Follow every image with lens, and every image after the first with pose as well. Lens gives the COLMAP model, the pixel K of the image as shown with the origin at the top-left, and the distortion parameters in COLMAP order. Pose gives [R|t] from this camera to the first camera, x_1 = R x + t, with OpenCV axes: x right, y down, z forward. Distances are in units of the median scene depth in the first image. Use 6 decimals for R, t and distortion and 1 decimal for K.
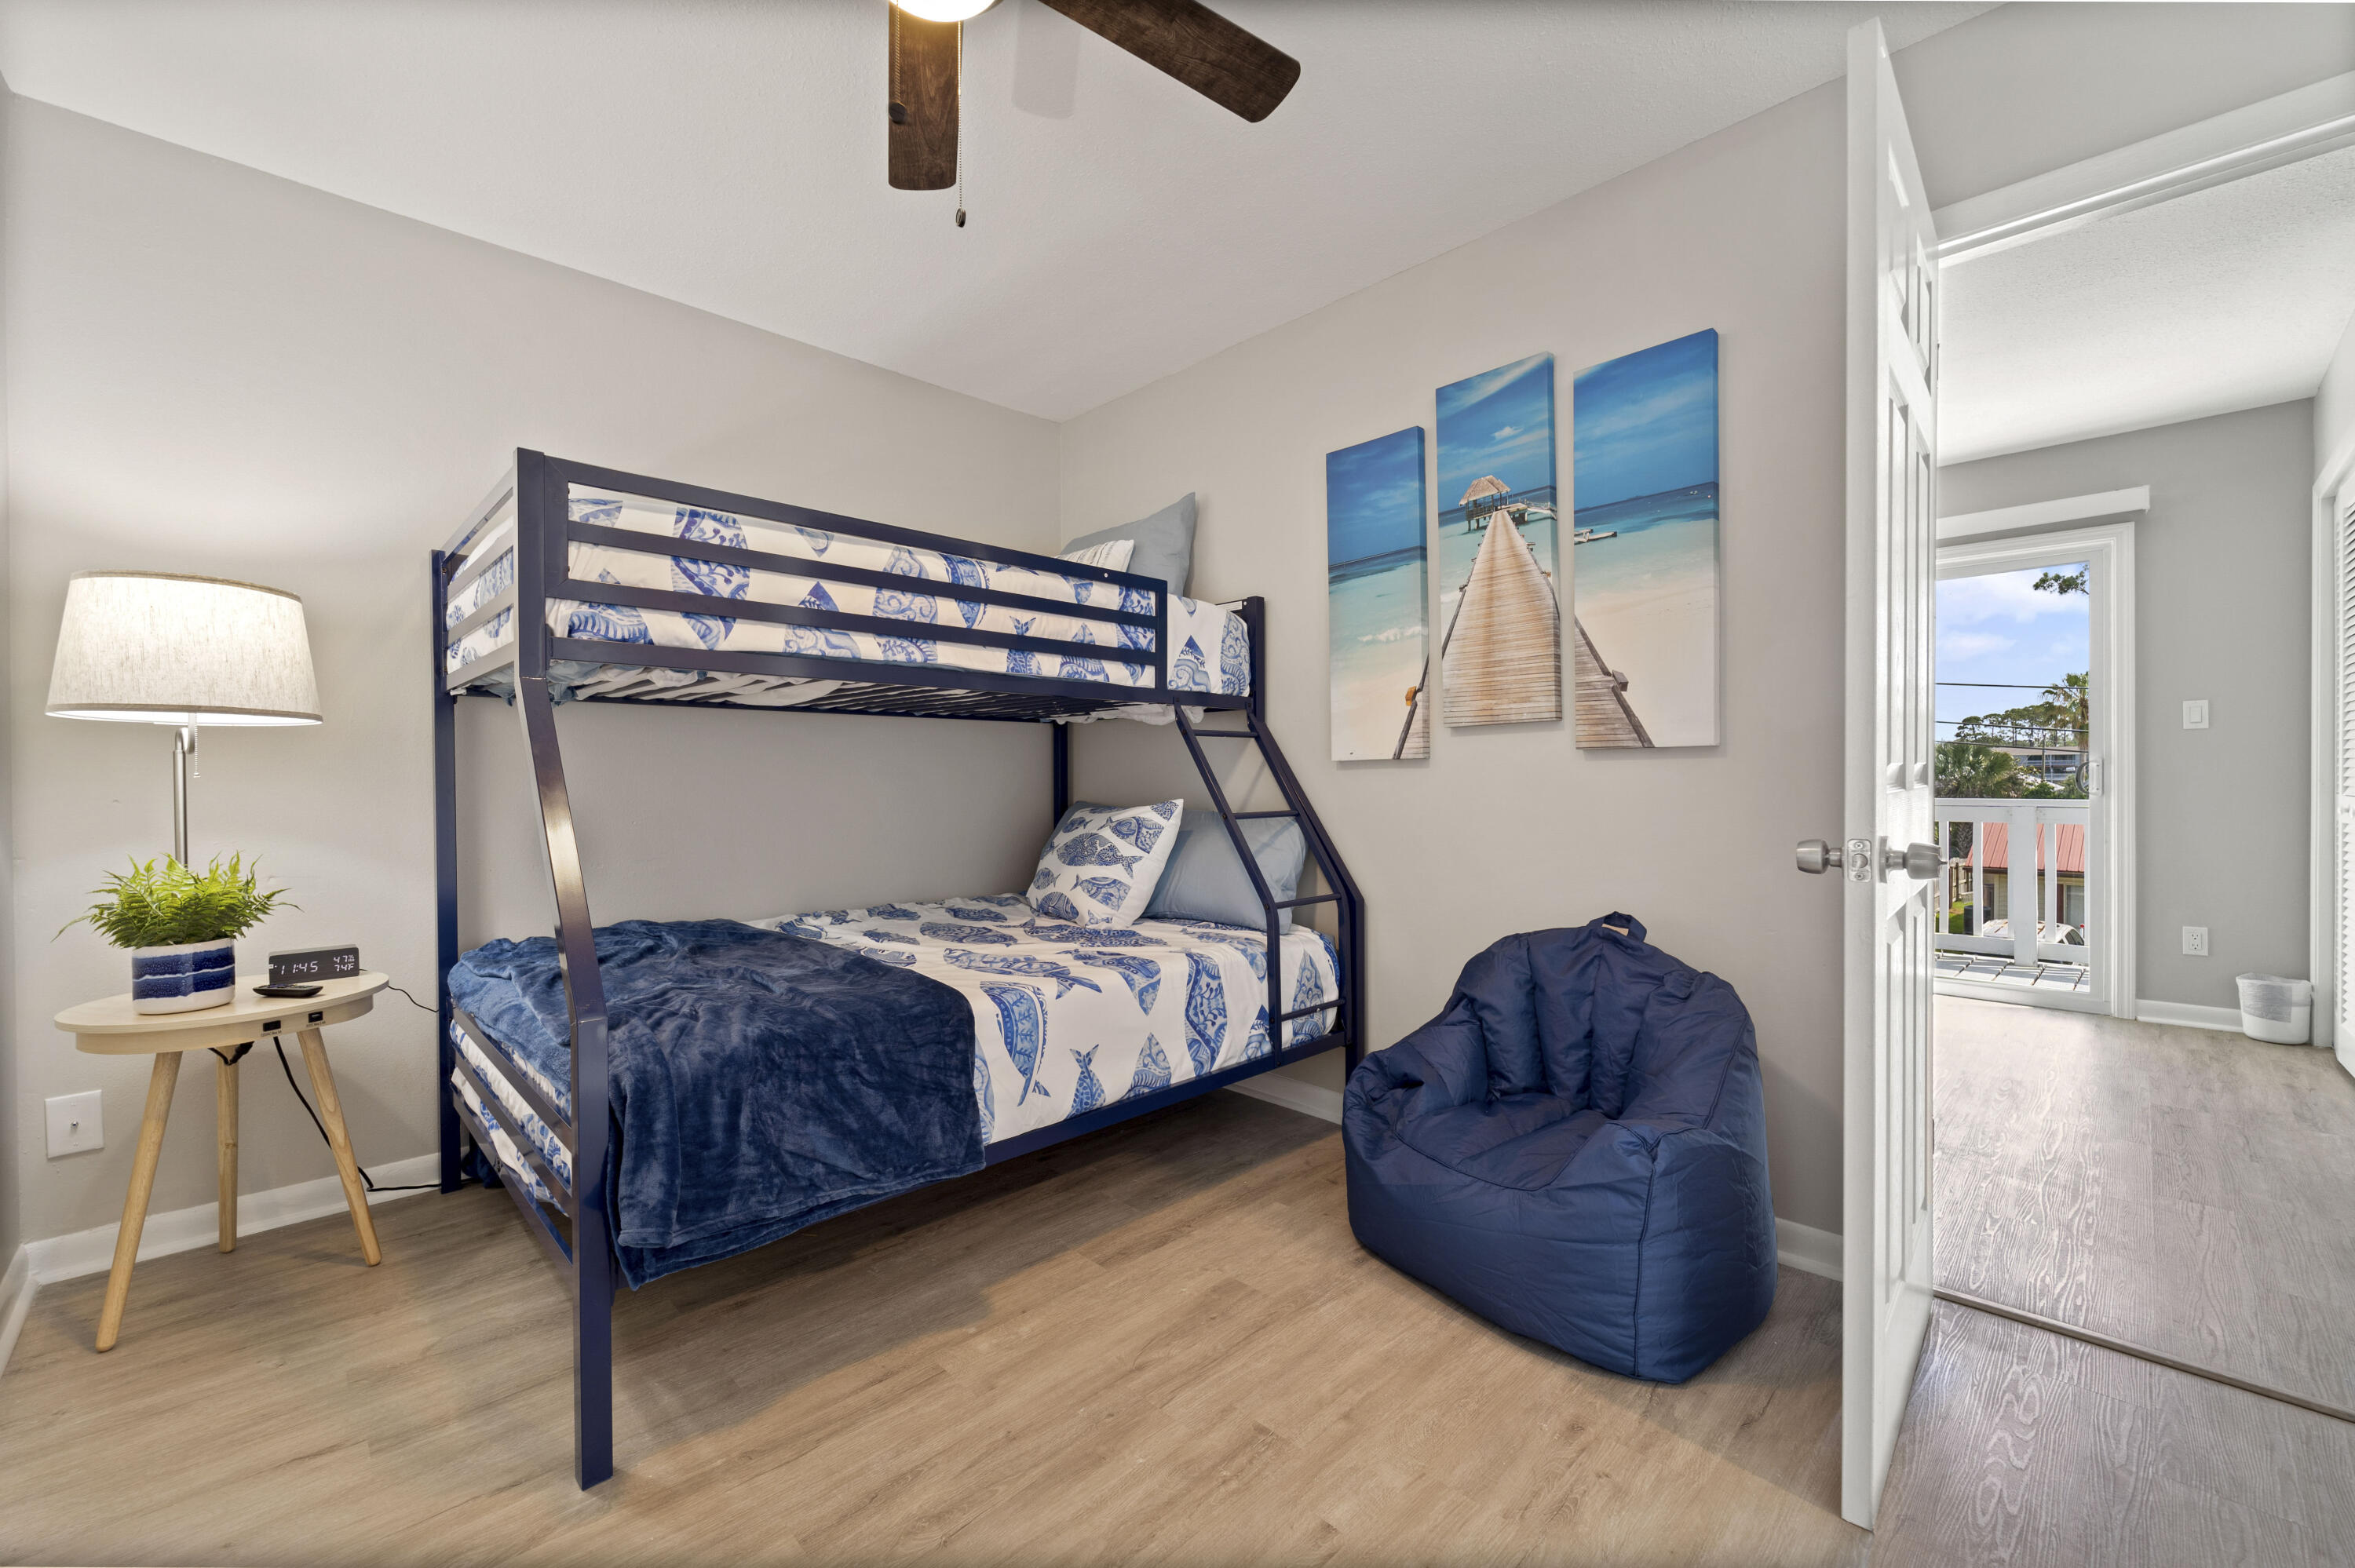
lens RADIAL K [[960.4, 0, 1174.2], [0, 960.4, 782.7], [0, 0, 1]] dist [-0.004574, -0.001950]
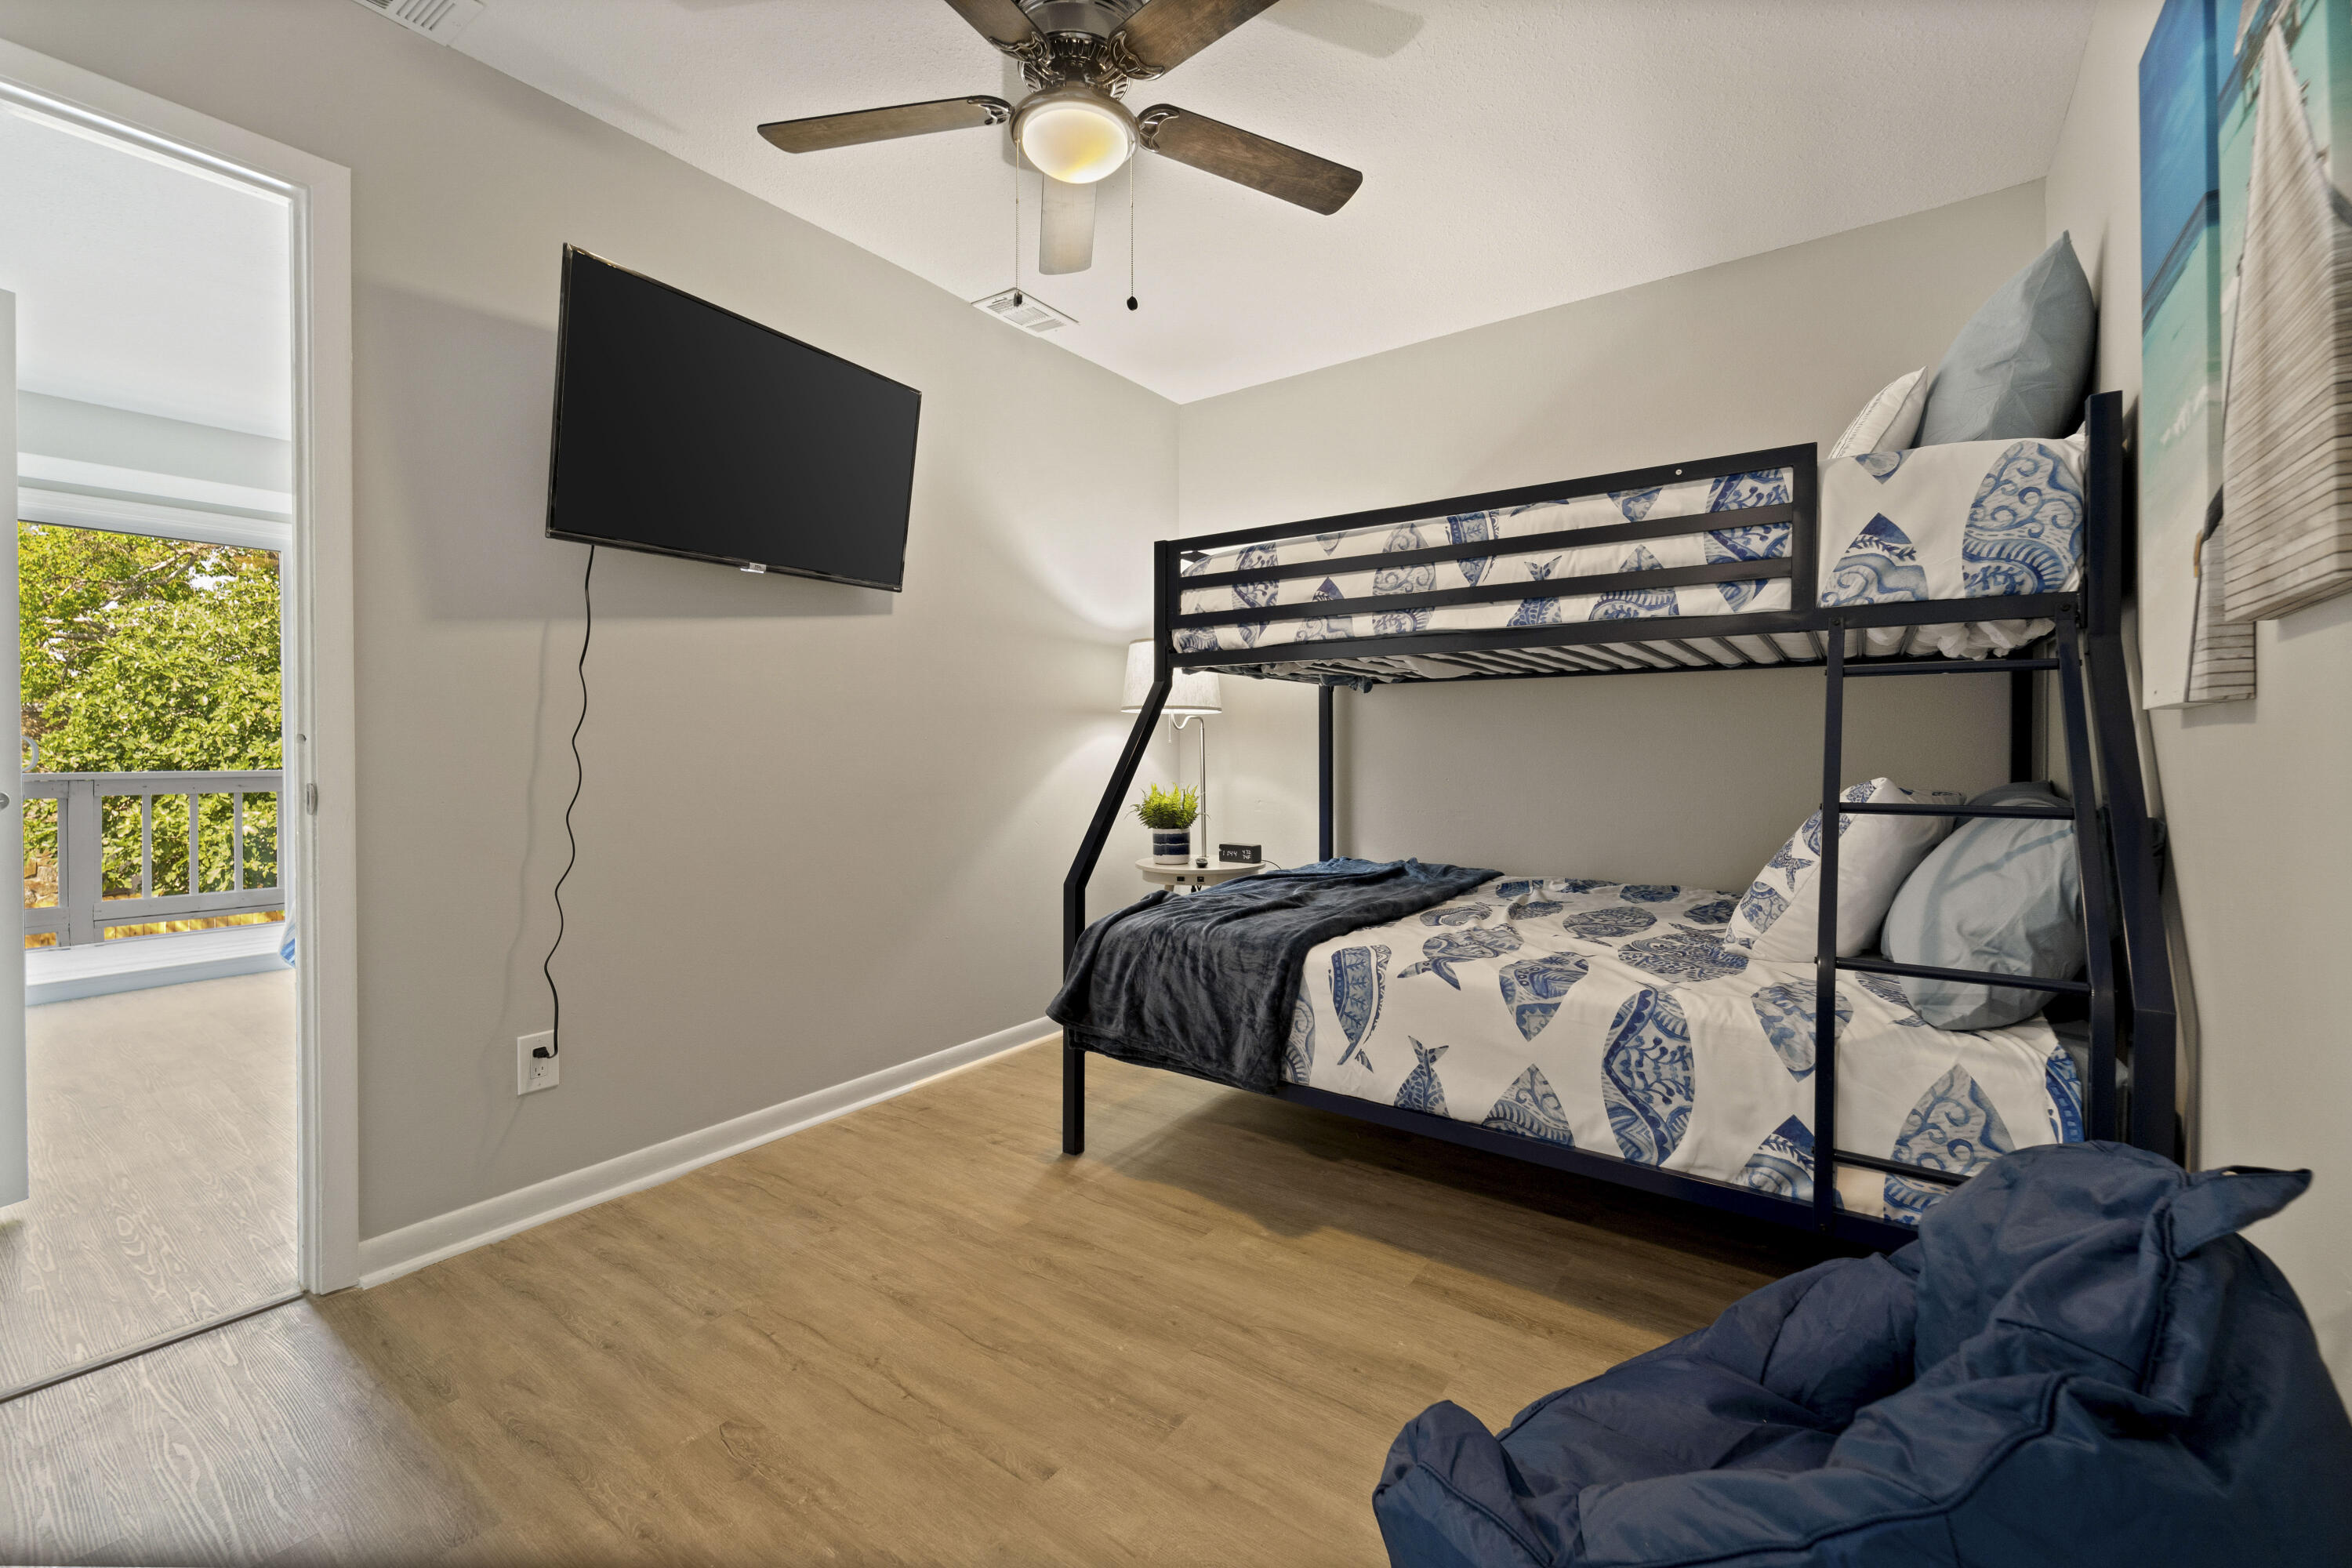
lens RADIAL K [[959.3, 0, 1180.2], [0, 959.3, 765.3], [0, 0, 1]] dist [-0.004574, -0.001950]
pose [[0.155495, 0.020093, -0.987632, 0.716760], [-0.009900, 0.999775, 0.018781, 0.001513], [0.987787, 0.006858, 0.155659, 0.593993]]
